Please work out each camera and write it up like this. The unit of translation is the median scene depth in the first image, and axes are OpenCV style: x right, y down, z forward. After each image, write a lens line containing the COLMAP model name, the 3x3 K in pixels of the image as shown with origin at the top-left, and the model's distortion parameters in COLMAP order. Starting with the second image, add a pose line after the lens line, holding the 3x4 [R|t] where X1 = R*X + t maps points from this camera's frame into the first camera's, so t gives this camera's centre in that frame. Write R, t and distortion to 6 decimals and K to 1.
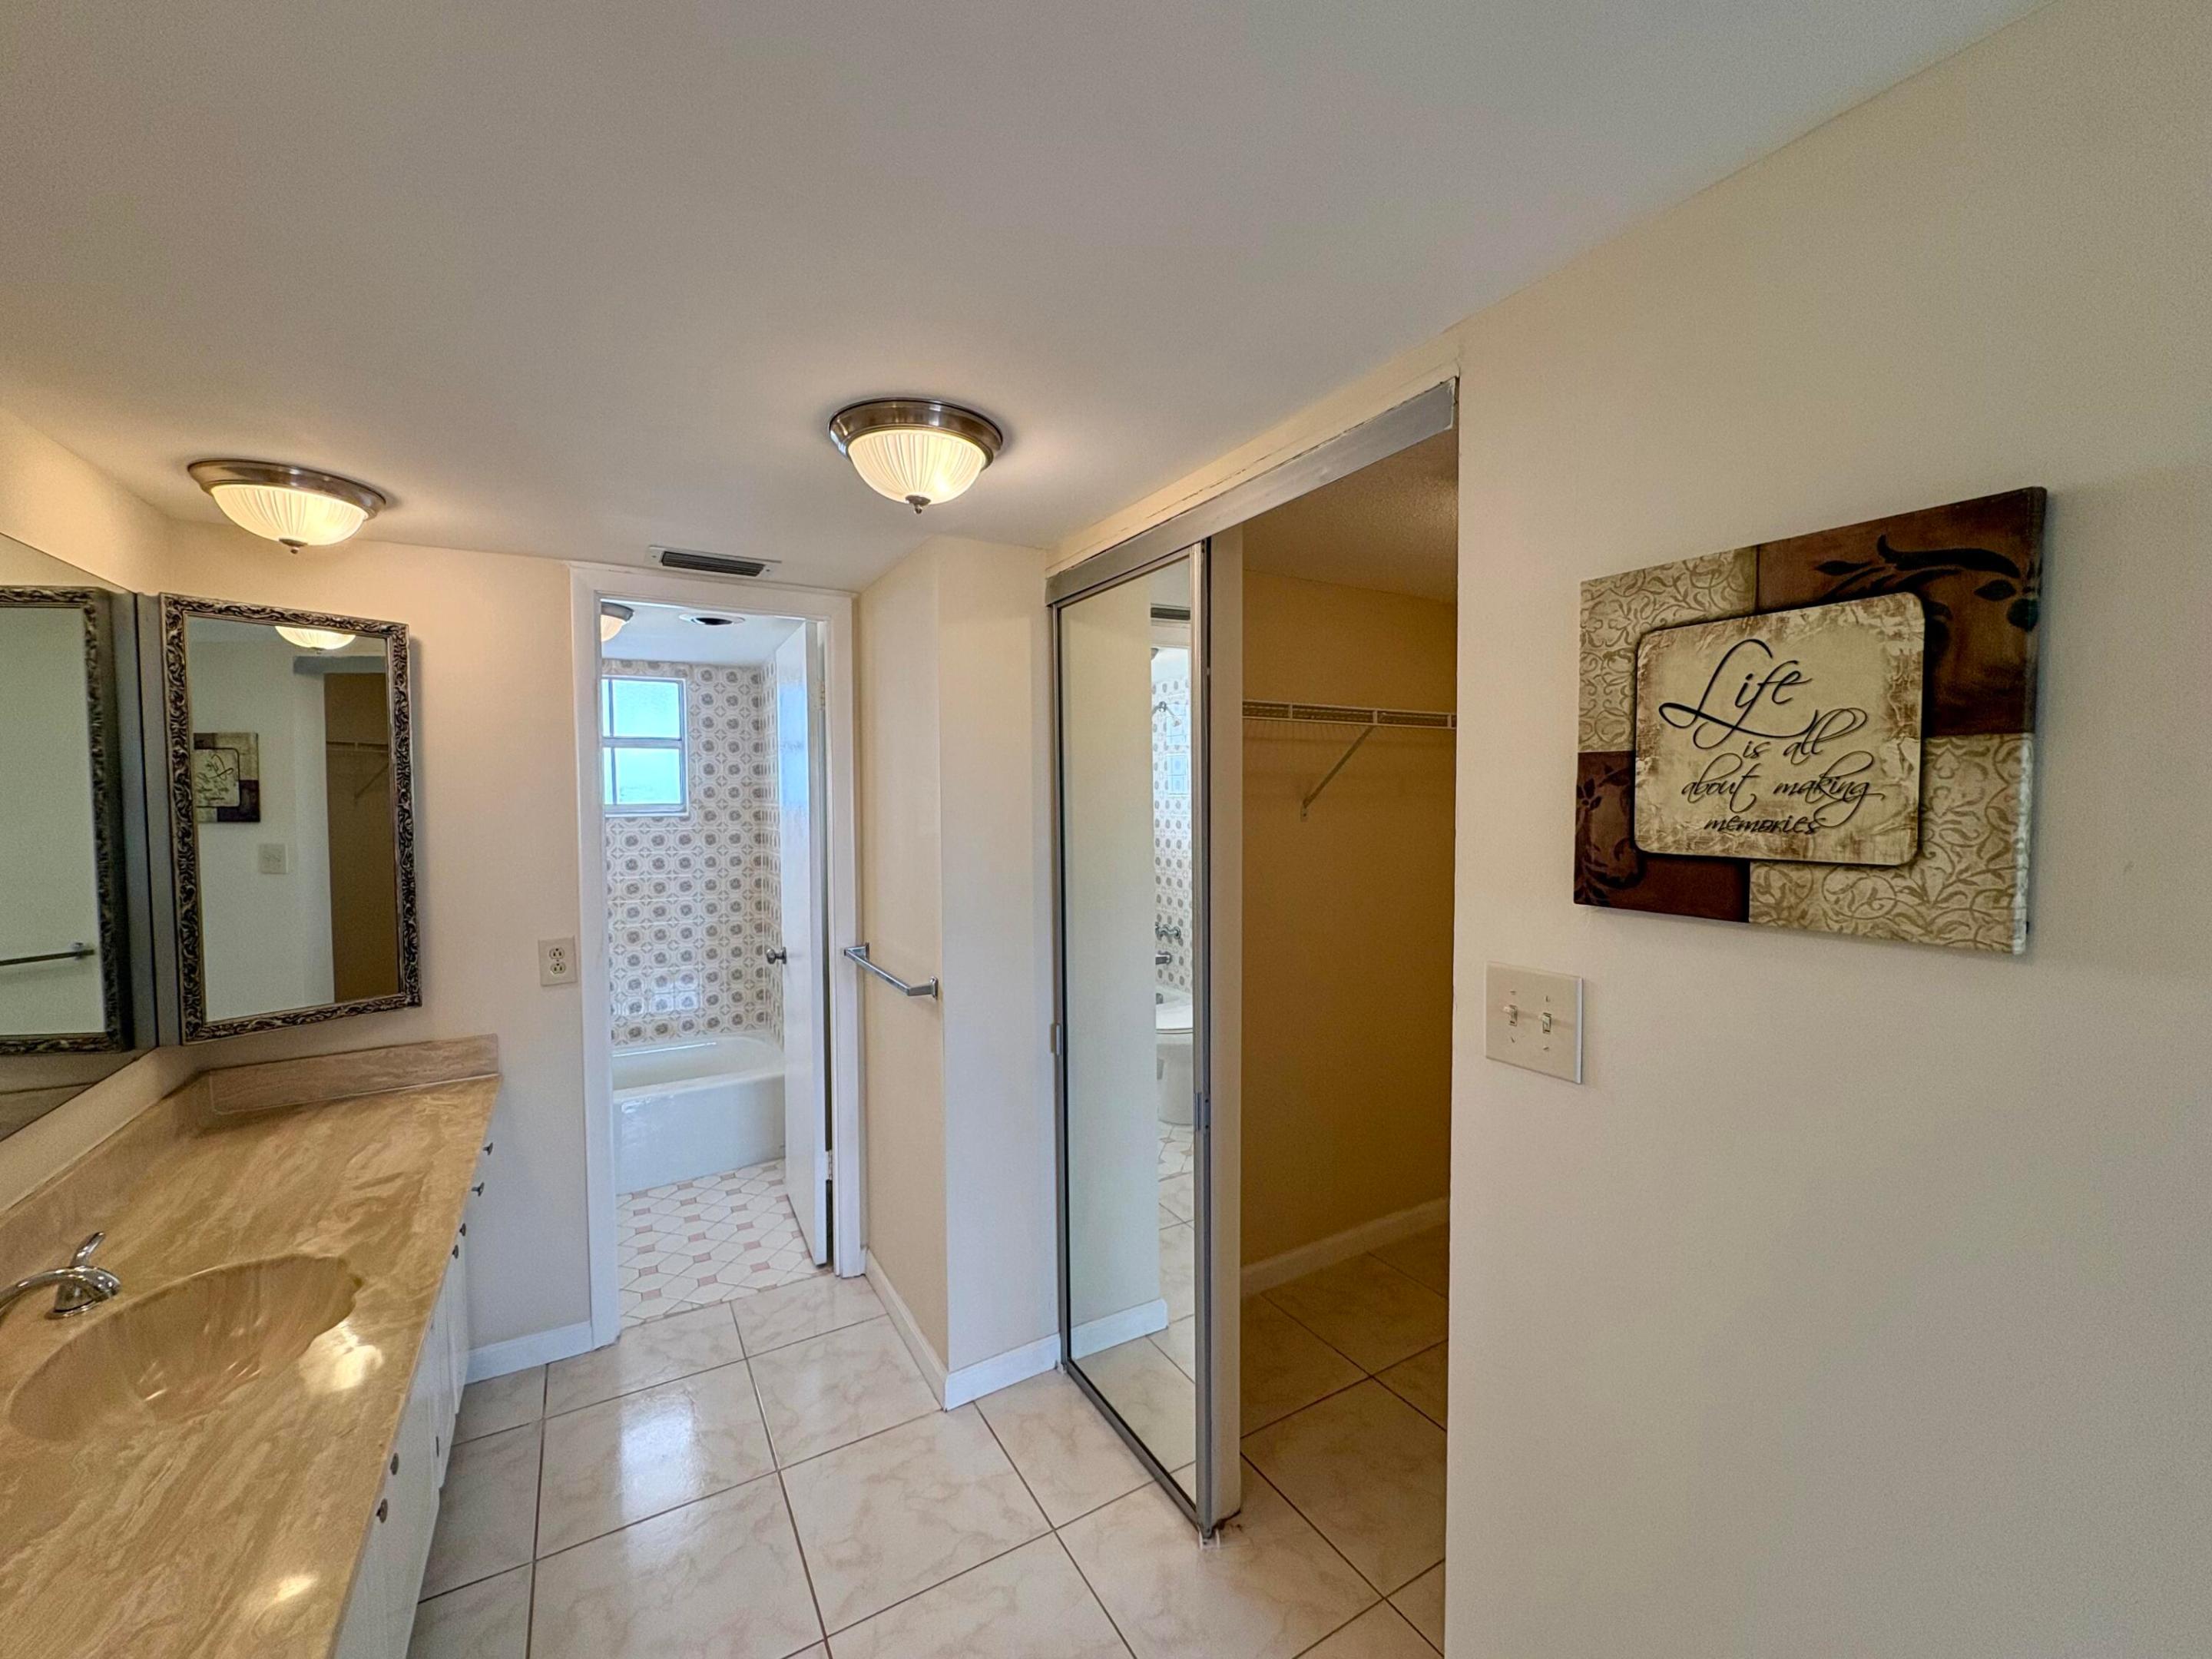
lens RADIAL K [[883.2, 0, 1103.2], [0, 883.2, 829.5], [0, 0, 1]] dist [0.002320, -0.000646]
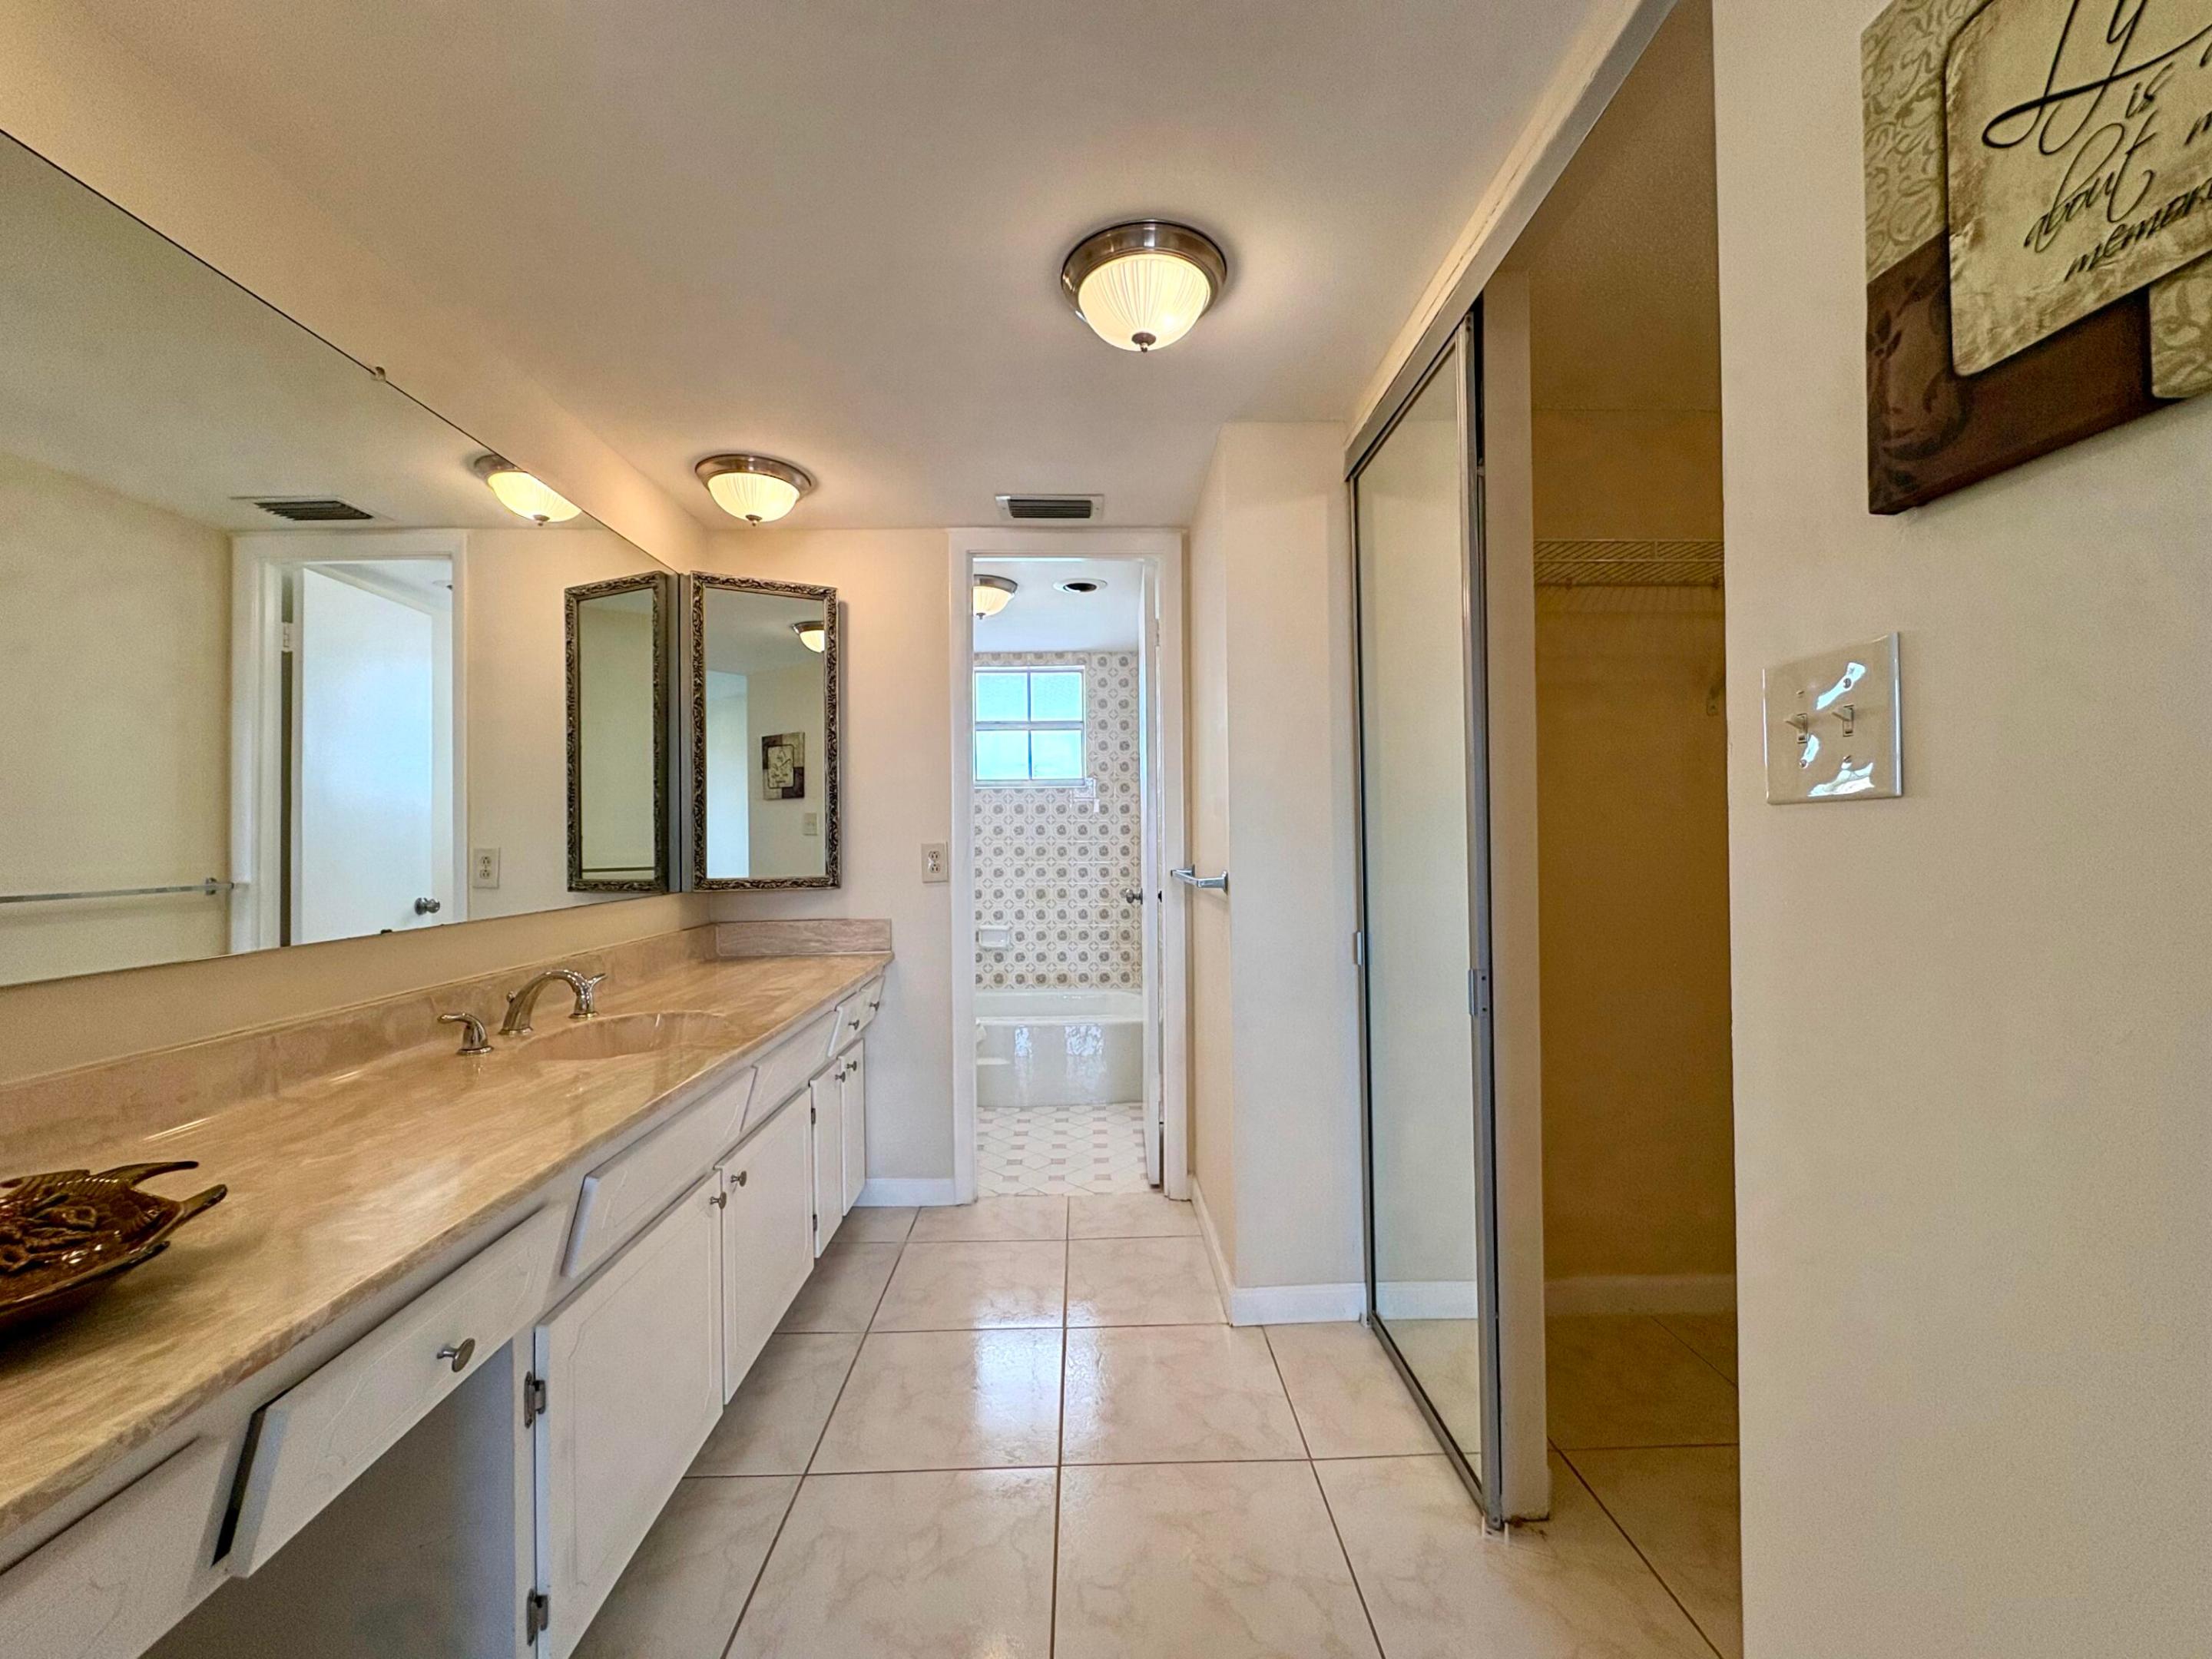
lens RADIAL K [[883.2, 0, 1103.2], [0, 883.2, 829.5], [0, 0, 1]] dist [0.002320, -0.000646]
pose [[0.876259, -0.010051, -0.481736, 0.162020], [-0.013446, 0.998883, -0.045297, 0.165771], [0.481653, 0.046169, 0.875145, 0.074423]]
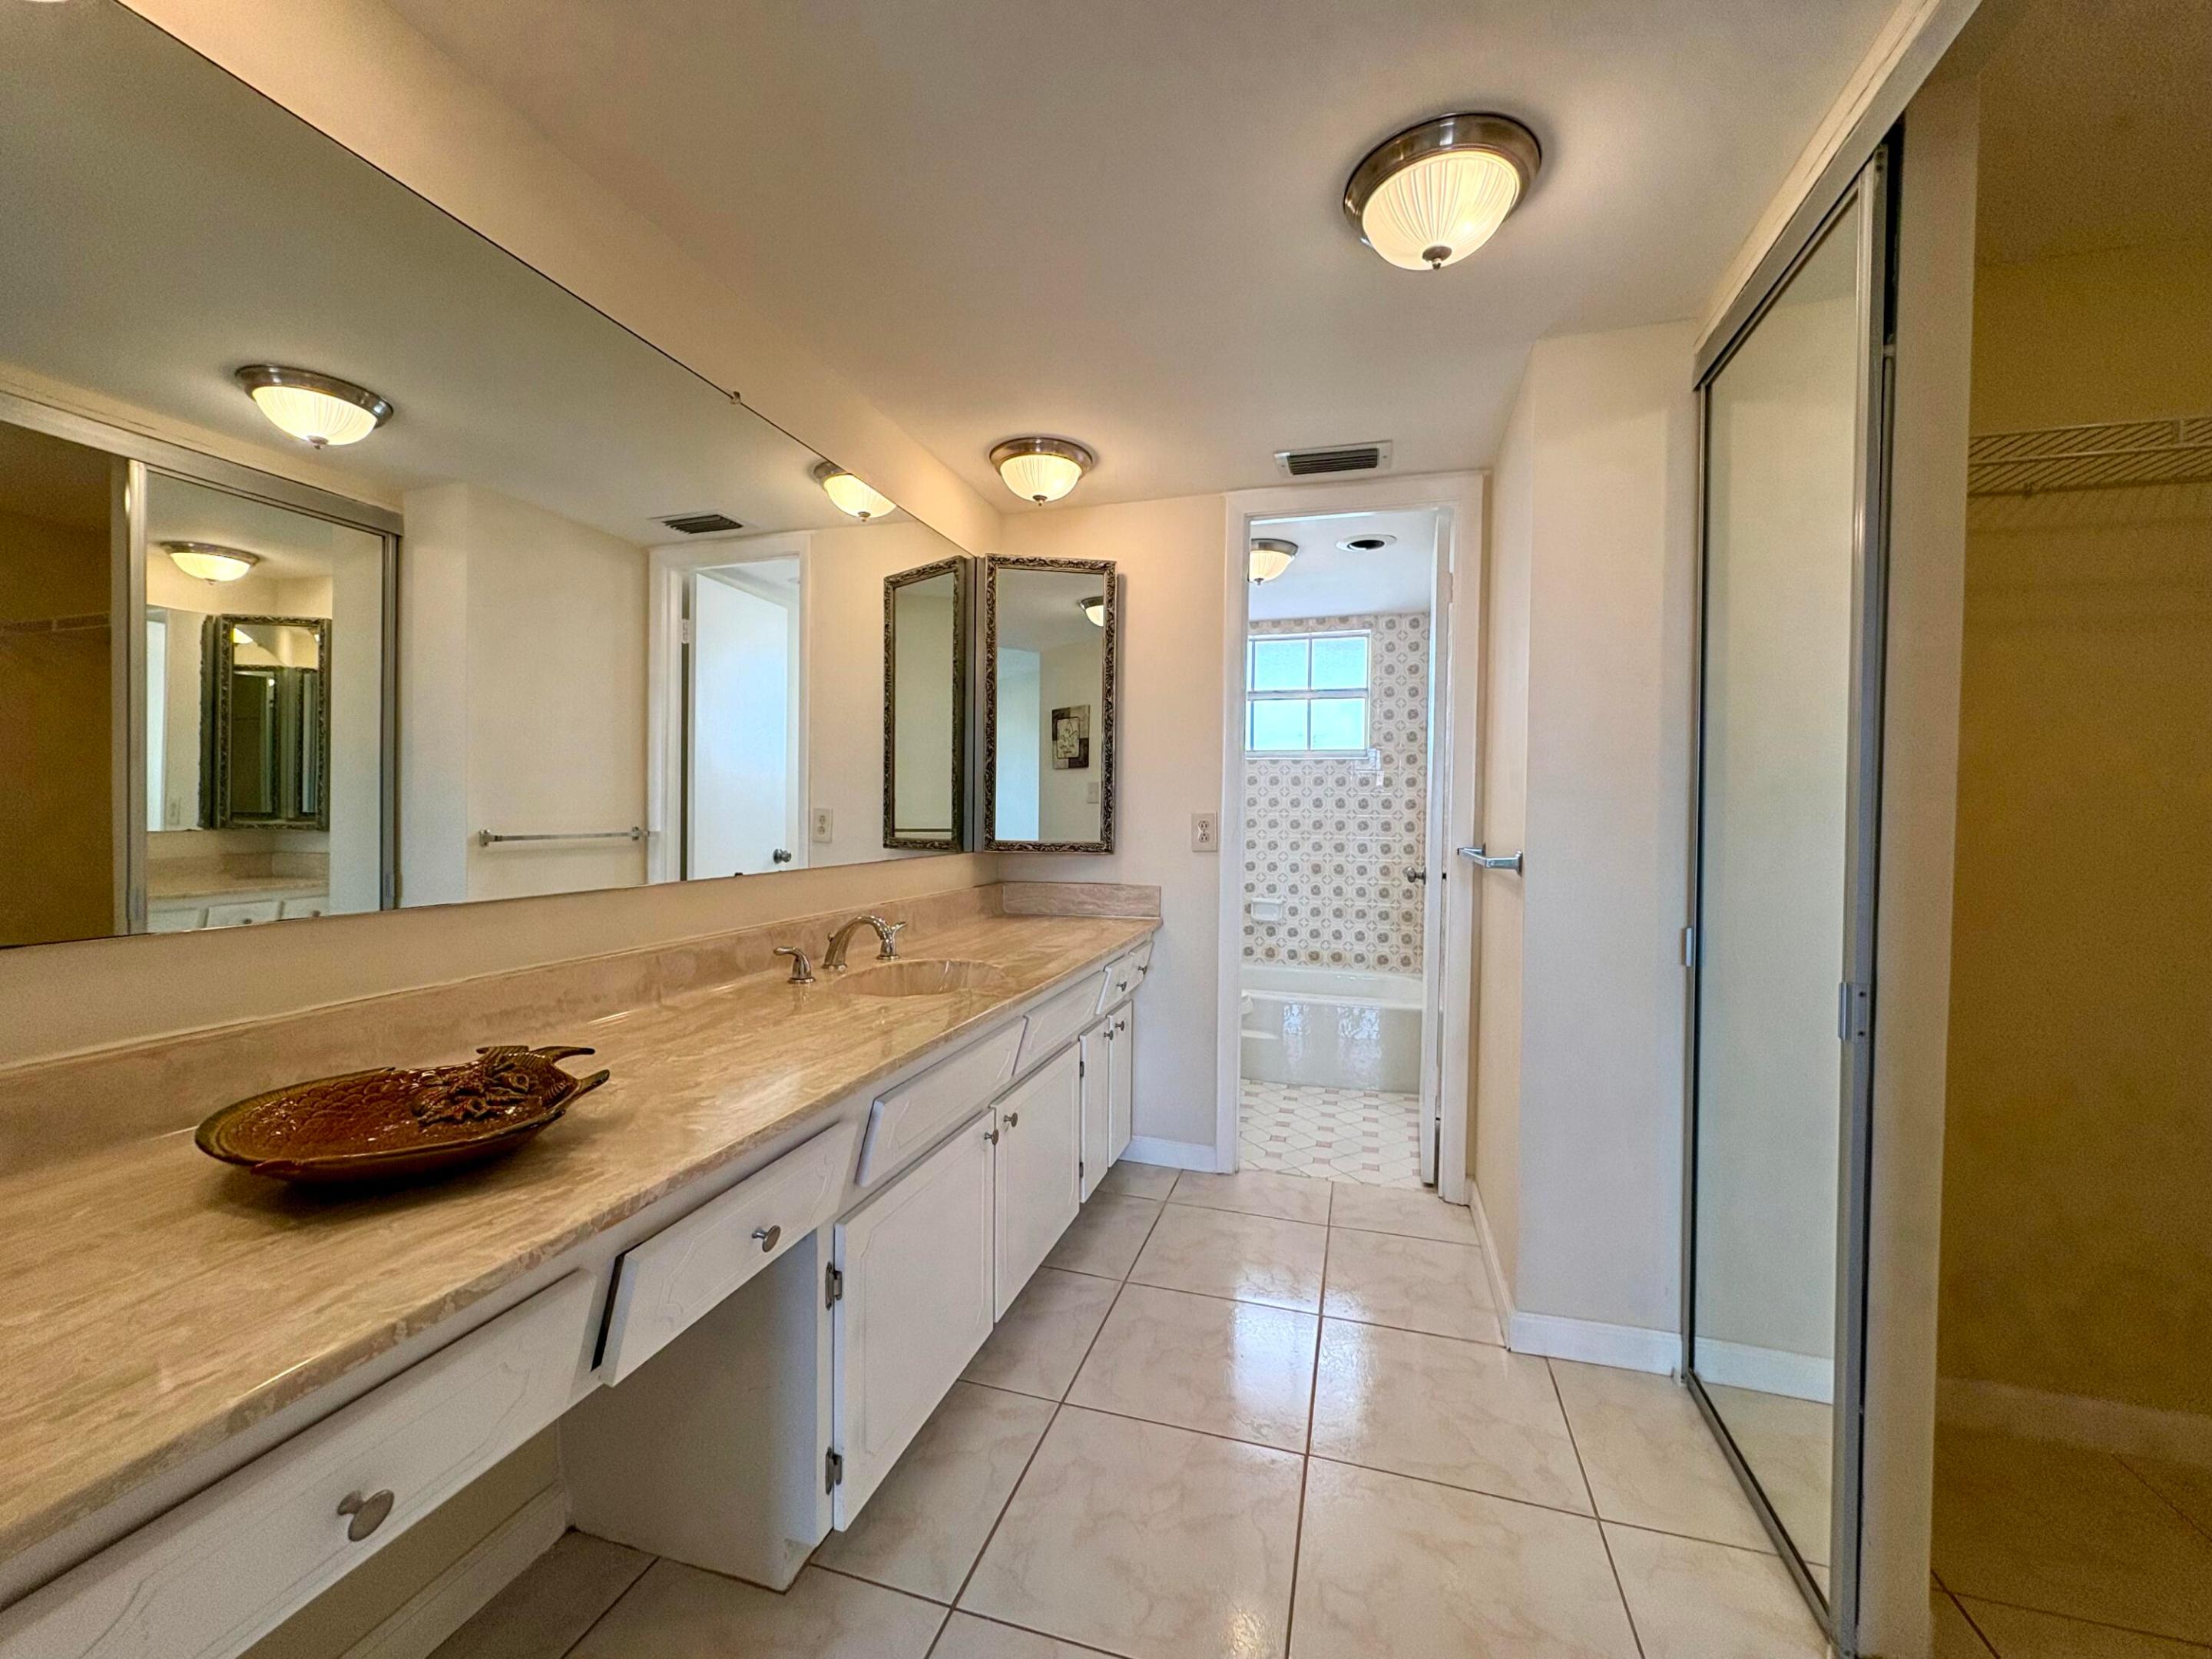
lens RADIAL K [[883.2, 0, 1103.2], [0, 883.2, 829.5], [0, 0, 1]] dist [0.002320, -0.000646]
pose [[0.682921, 0.028251, -0.729945, 0.165169], [-0.046707, 0.998896, -0.005037, 0.168422], [0.728997, 0.037533, 0.683487, 0.097520]]
